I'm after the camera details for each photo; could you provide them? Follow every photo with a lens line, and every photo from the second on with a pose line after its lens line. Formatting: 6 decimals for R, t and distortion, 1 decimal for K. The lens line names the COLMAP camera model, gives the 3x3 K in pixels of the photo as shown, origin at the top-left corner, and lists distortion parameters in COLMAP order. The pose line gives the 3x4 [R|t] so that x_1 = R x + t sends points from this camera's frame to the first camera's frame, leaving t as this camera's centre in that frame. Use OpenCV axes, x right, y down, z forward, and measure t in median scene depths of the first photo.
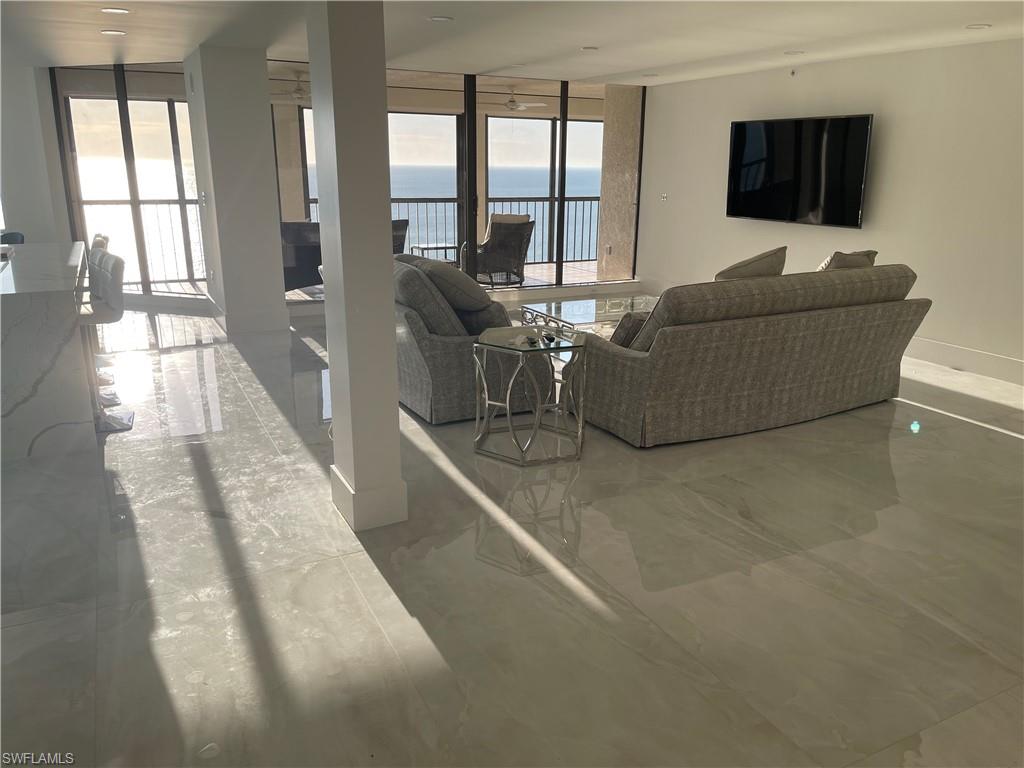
lens RADIAL K [[733.9, 0, 510.8], [0, 733.9, 472.7], [0, 0, 1]] dist [0.003326, -0.001724]
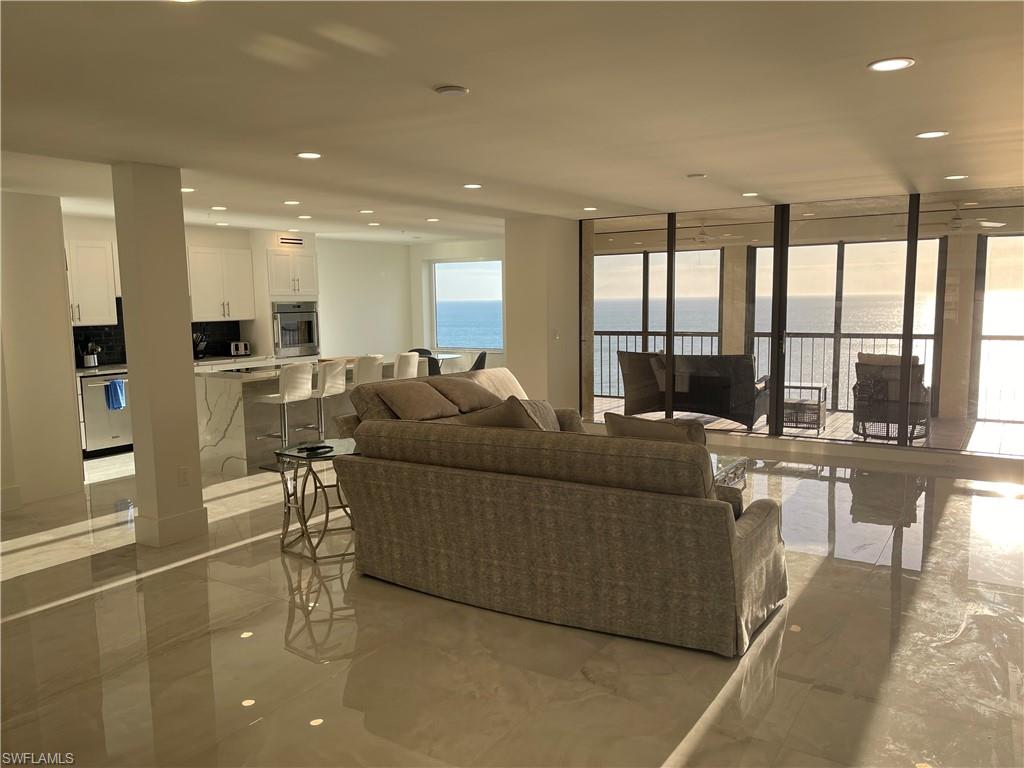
lens RADIAL K [[786.8, 0, 508.4], [0, 786.8, 415.6], [0, 0, 1]] dist [0.007592, 0.003540]
pose [[0.501628, 0.103569, -0.858861, 0.719760], [-0.314909, 0.946553, -0.069783, -0.136971], [0.805730, 0.305468, 0.507433, 0.353833]]
